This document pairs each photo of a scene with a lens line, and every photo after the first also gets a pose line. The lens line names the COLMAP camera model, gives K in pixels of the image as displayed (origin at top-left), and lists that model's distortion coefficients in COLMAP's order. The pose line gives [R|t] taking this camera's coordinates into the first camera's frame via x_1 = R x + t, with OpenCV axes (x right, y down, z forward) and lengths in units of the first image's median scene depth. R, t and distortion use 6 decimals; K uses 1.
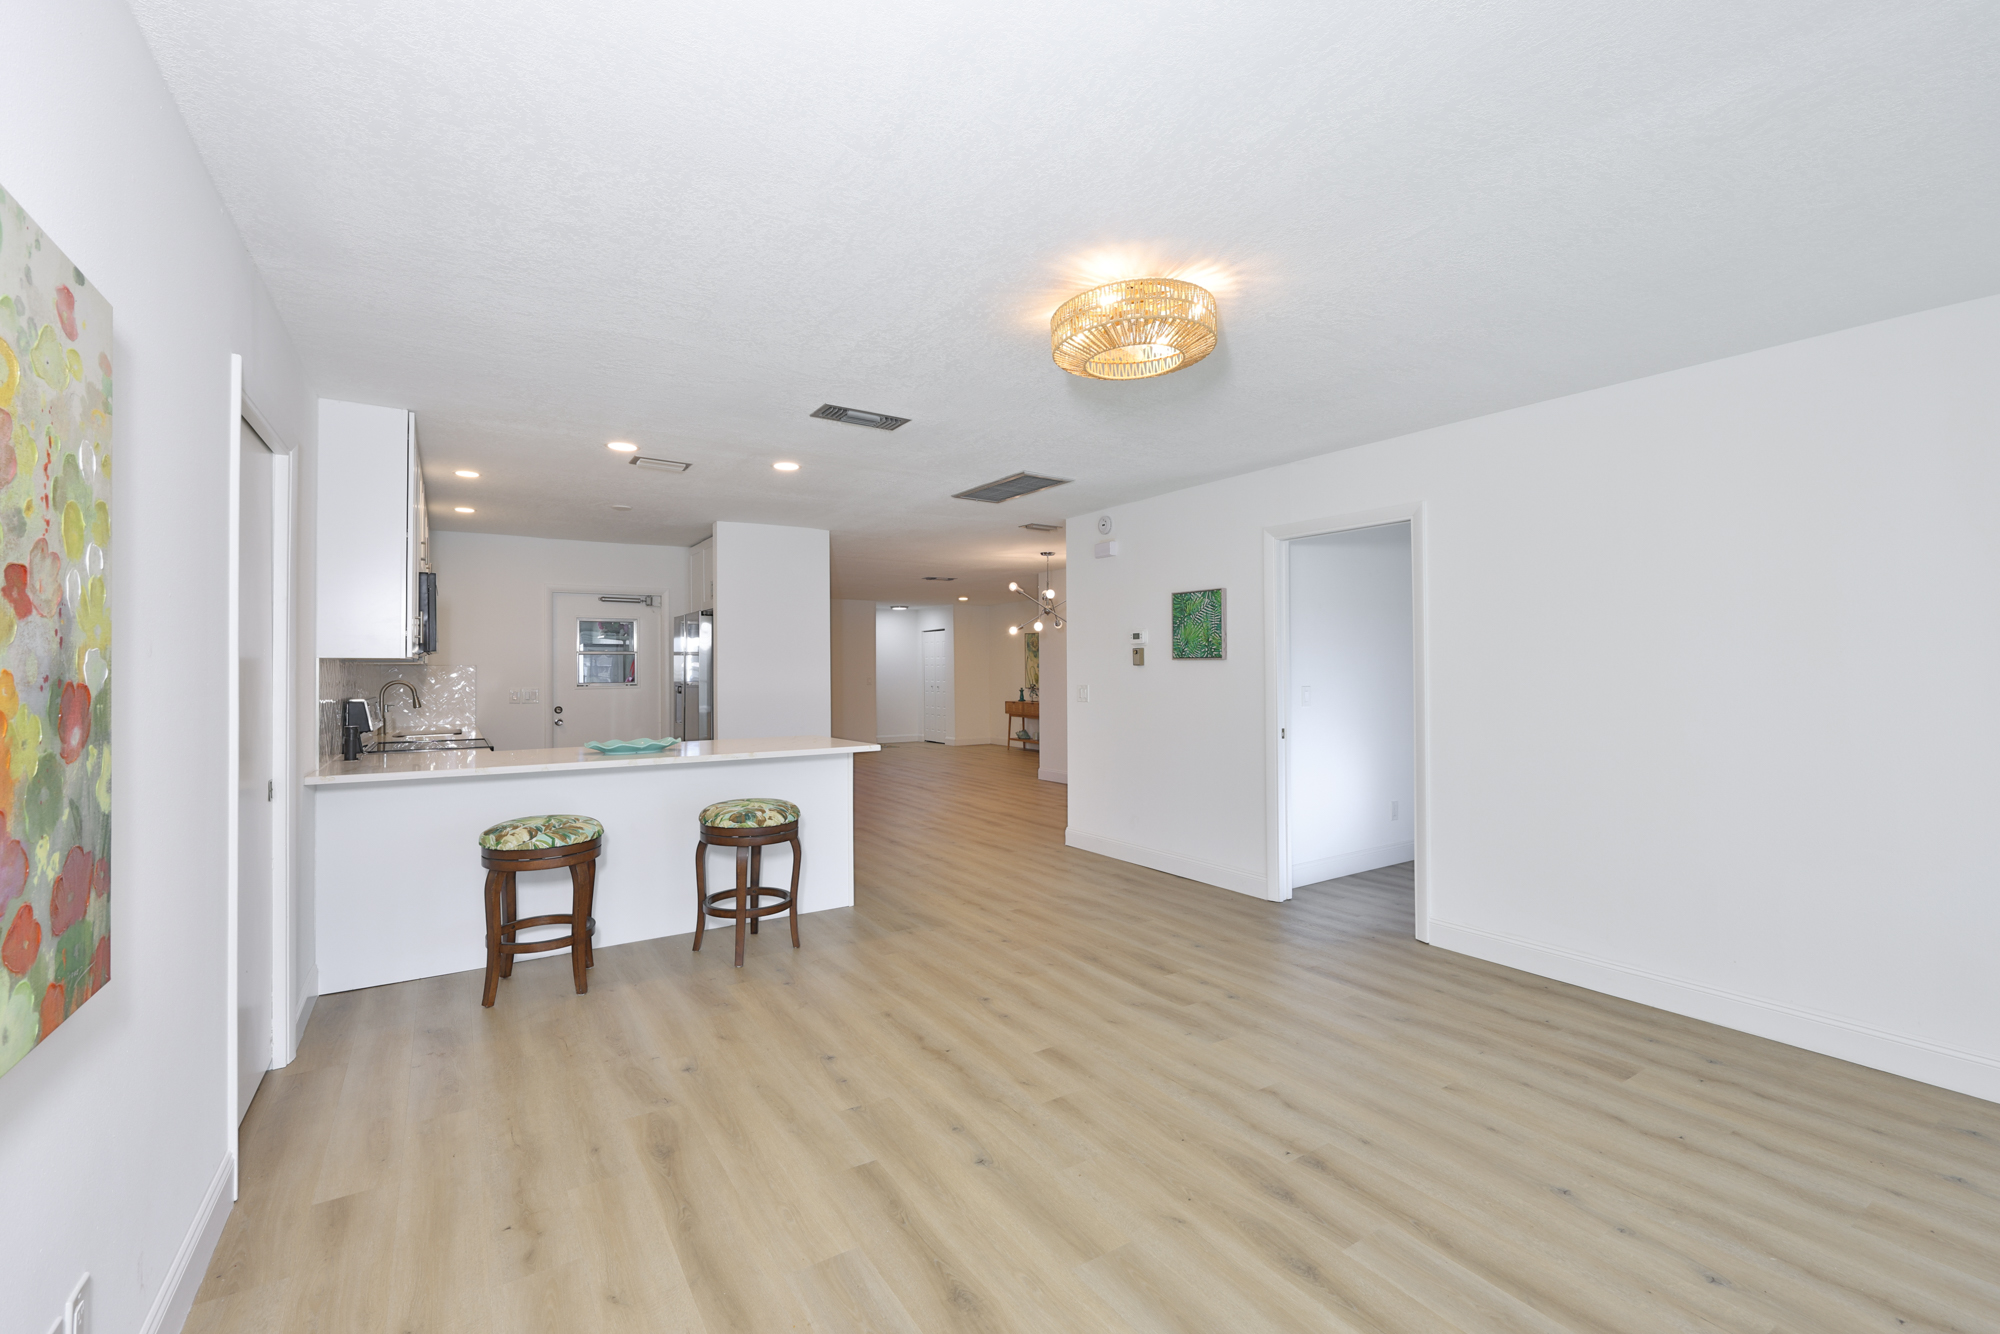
lens RADIAL K [[846.4, 0, 989.9], [0, 846.4, 664.0], [0, 0, 1]] dist [-0.000789, 0.000253]
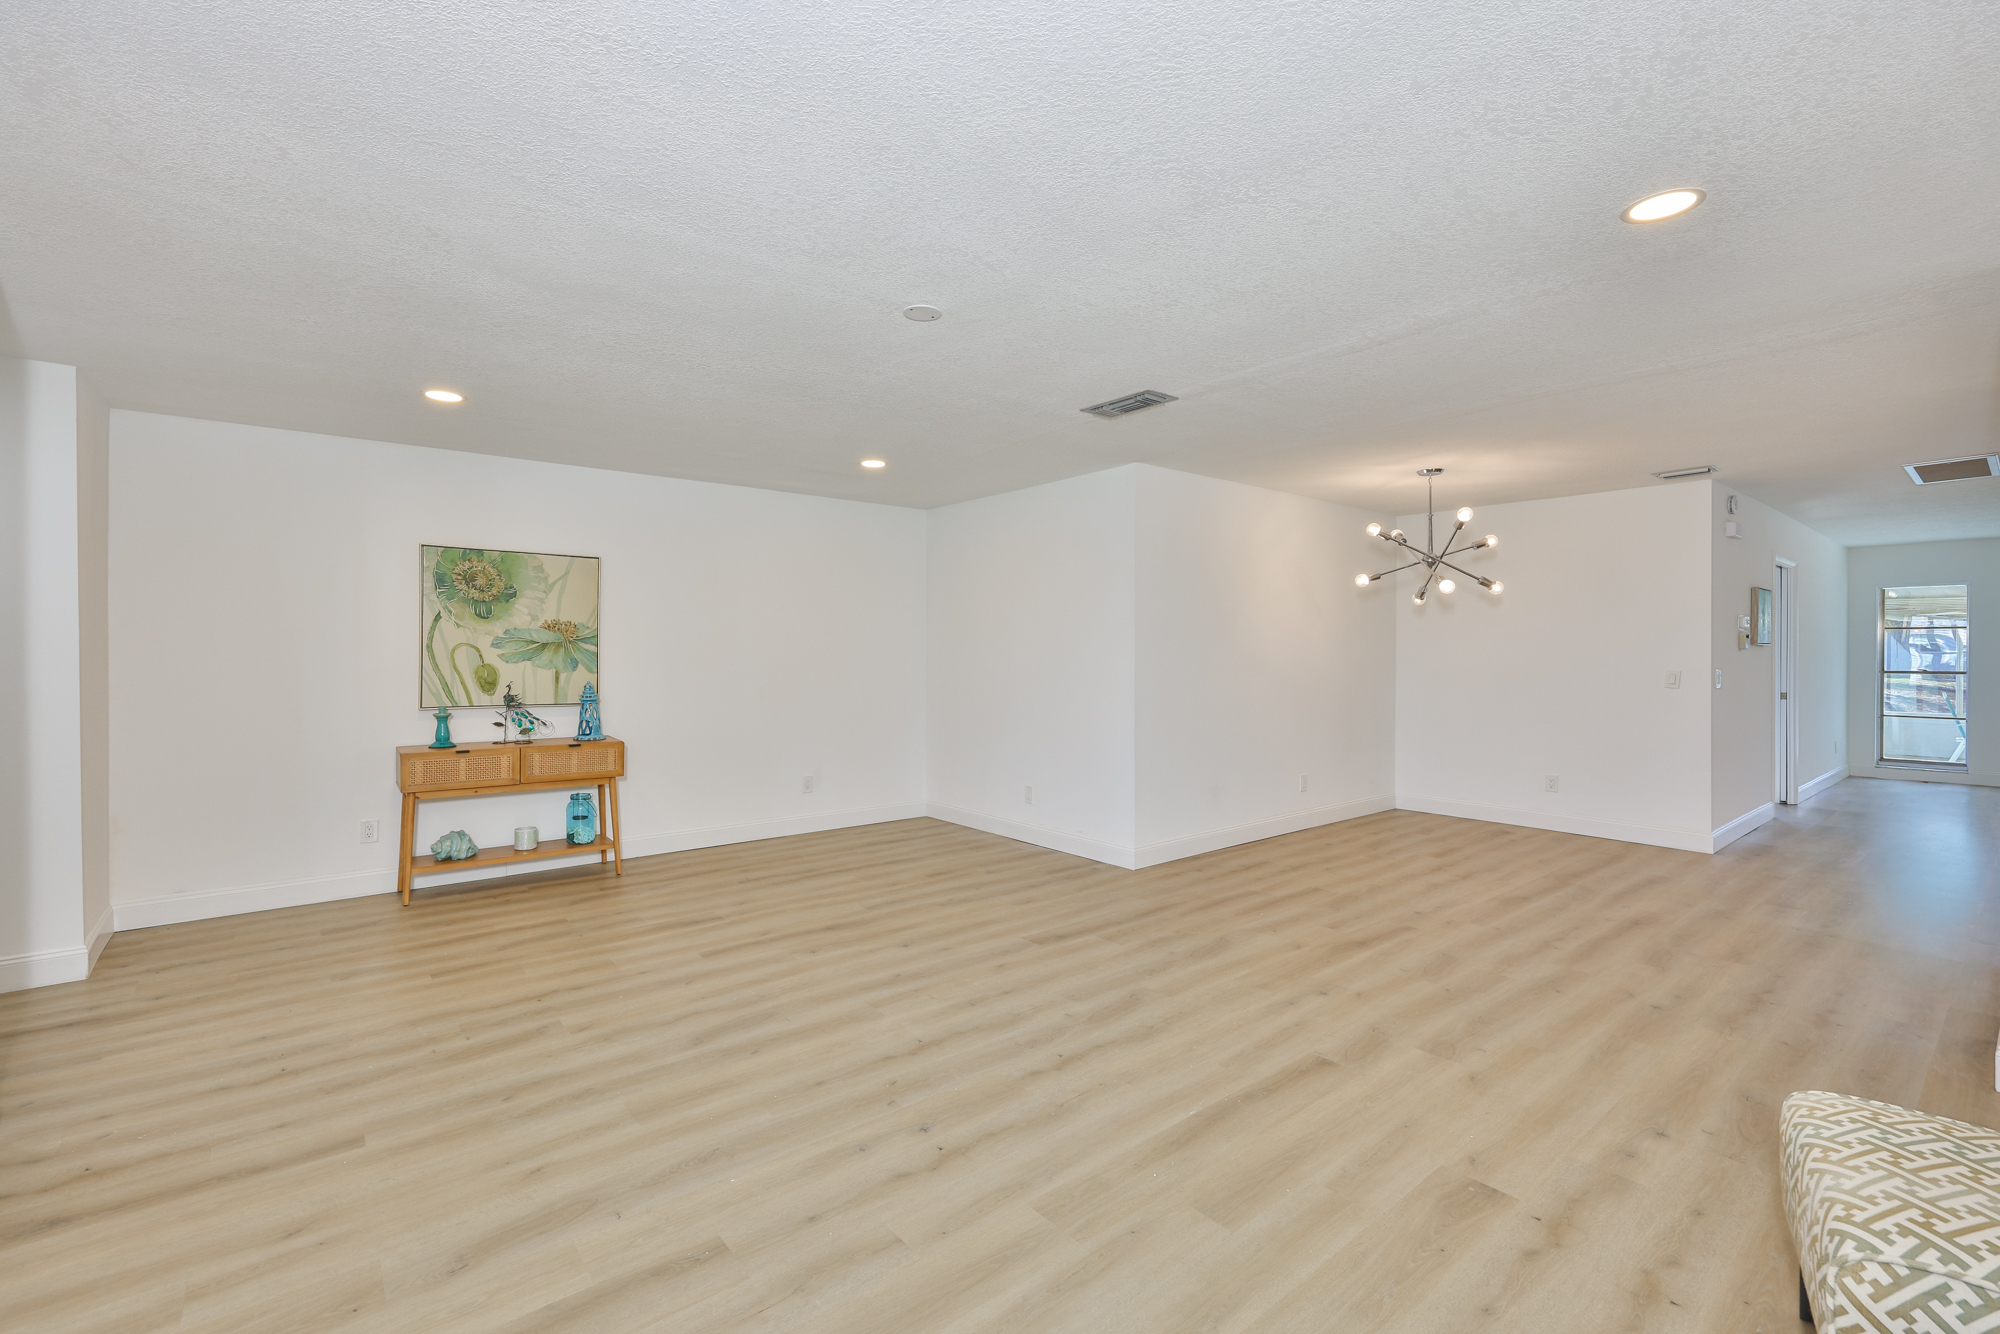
lens RADIAL K [[862.2, 0, 978.3], [0, 862.2, 670.2], [0, 0, 1]] dist [-0.005005, -0.000464]
pose [[-0.111189, -0.013631, 0.993706, -1.078077], [-0.002519, 0.999907, 0.013435, 0.030039], [-0.993796, -0.001009, -0.111213, 2.810464]]
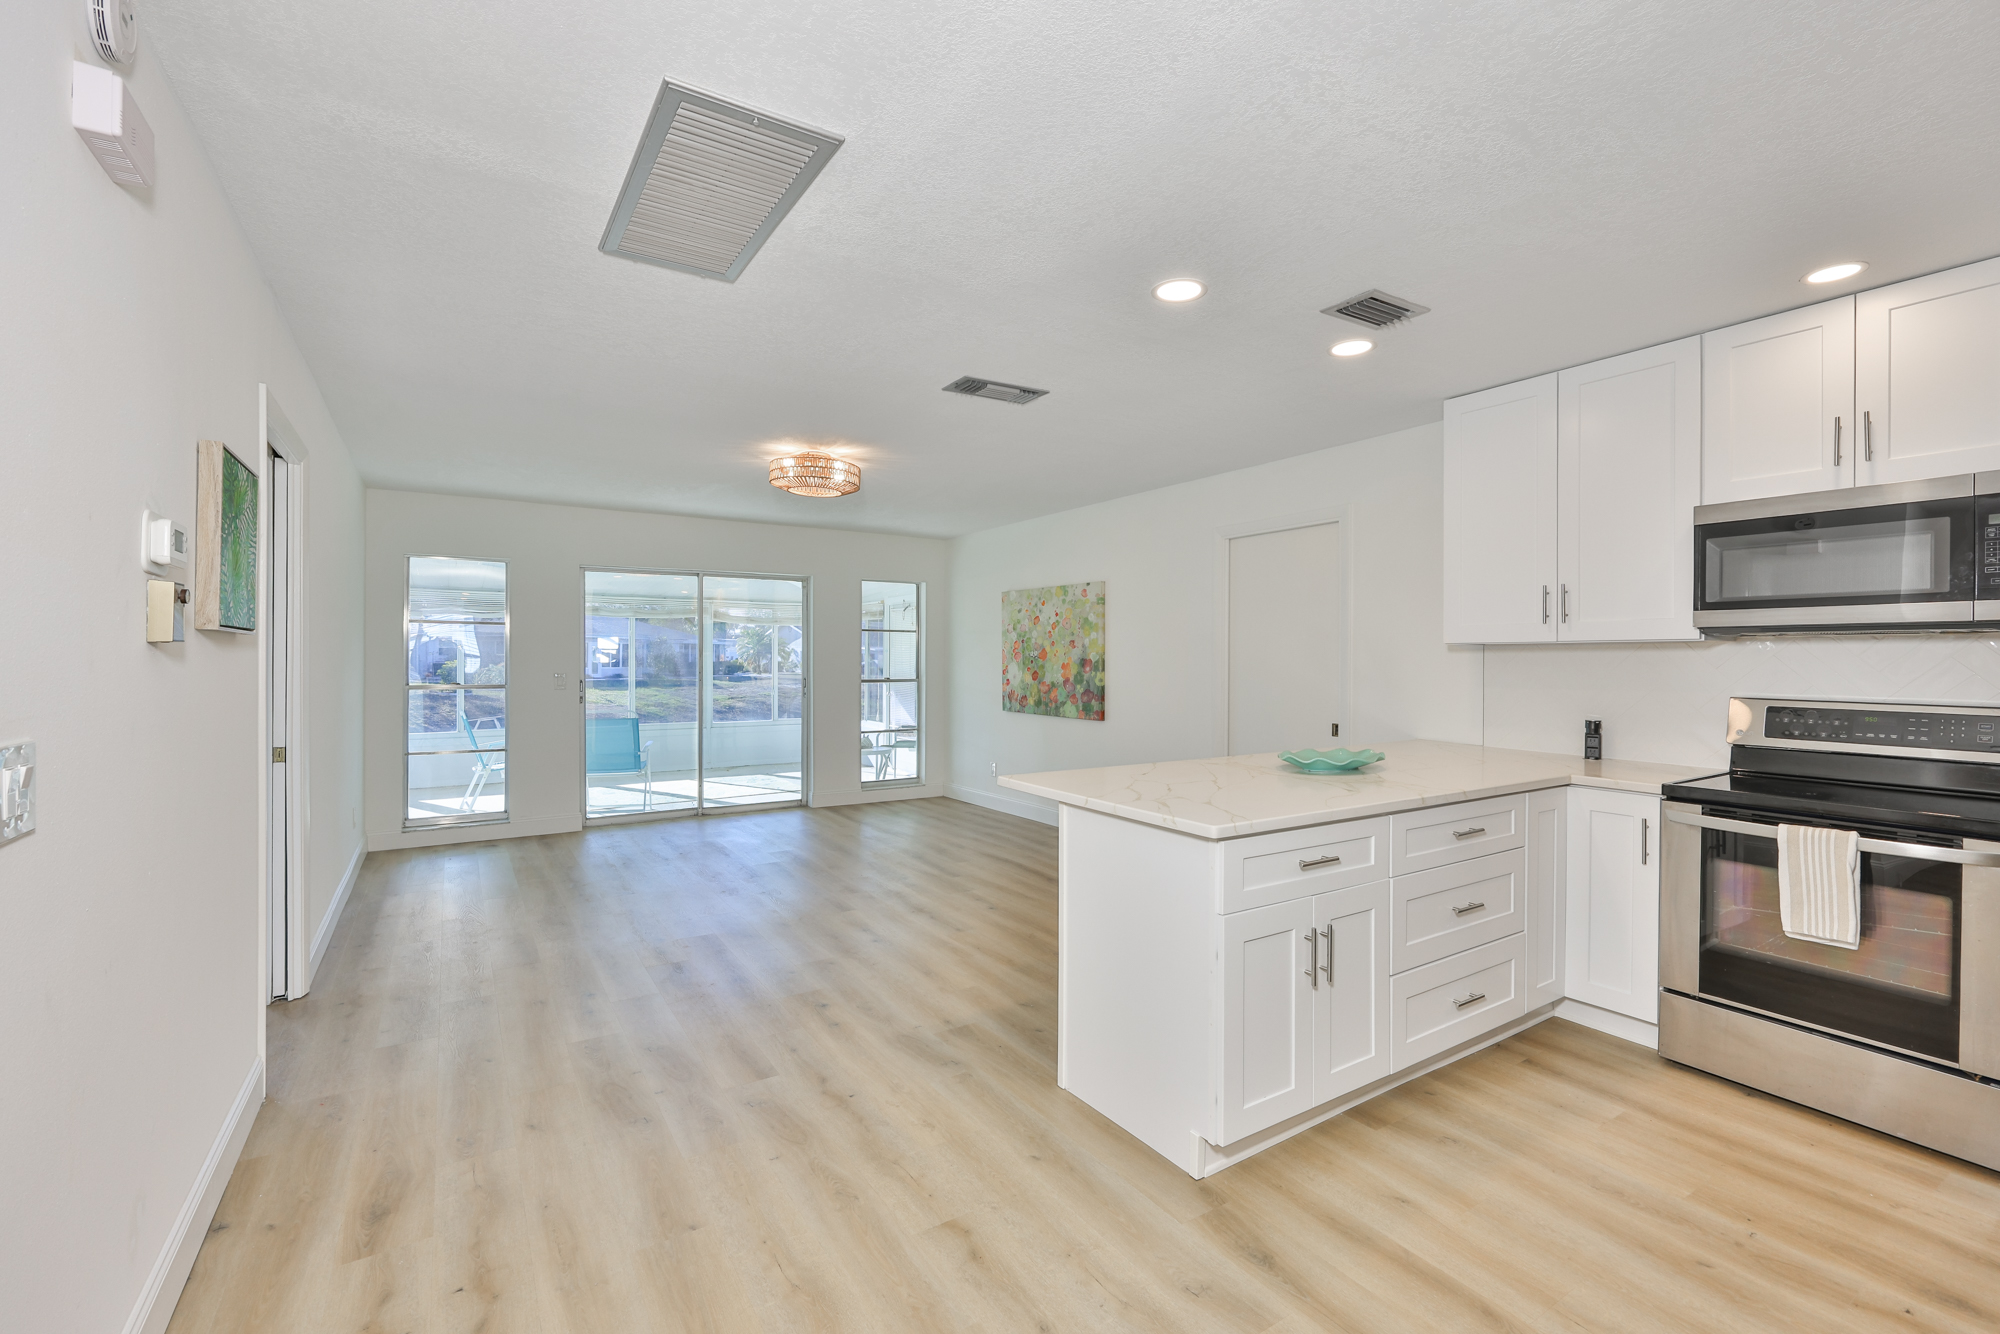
lens RADIAL K [[846.4, 0, 1007.2], [0, 846.4, 660.0], [0, 0, 1]] dist [-0.000789, 0.000253]
pose [[-0.999949, 0.000932, -0.010037, -0.140250], [0.000972, 0.999992, -0.003912, 0.015385], [0.010033, -0.003922, -0.999942, 1.755501]]
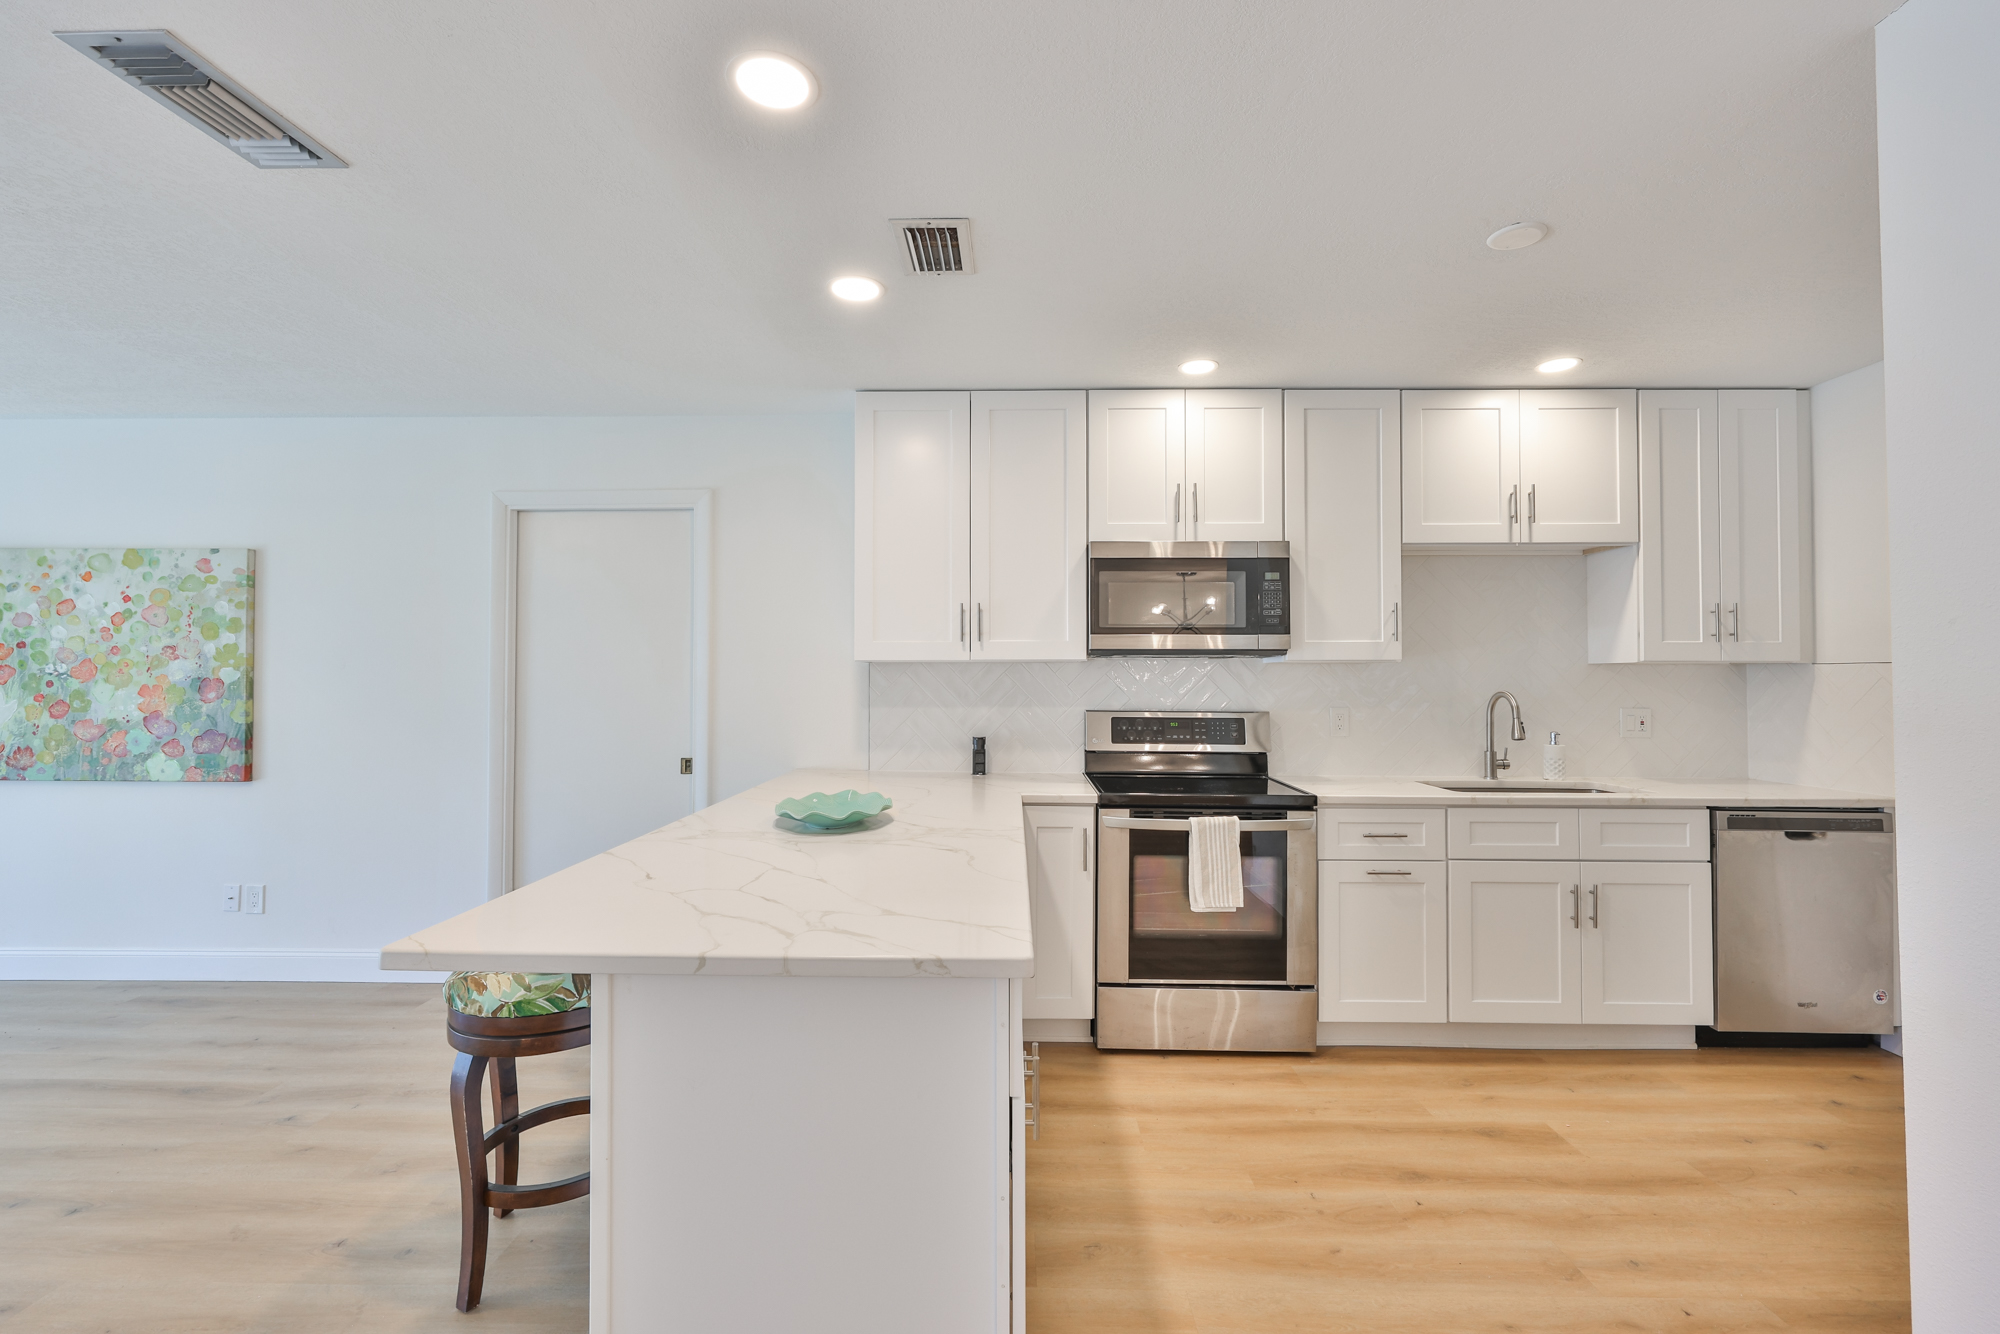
lens RADIAL K [[846.4, 0, 991.9], [0, 846.4, 664.7], [0, 0, 1]] dist [-0.000789, 0.000253]
pose [[-0.552498, -0.011465, -0.833435, -0.013242], [0.005603, 0.999832, -0.017469, 0.013665], [0.833495, -0.014321, -0.552341, 1.422483]]
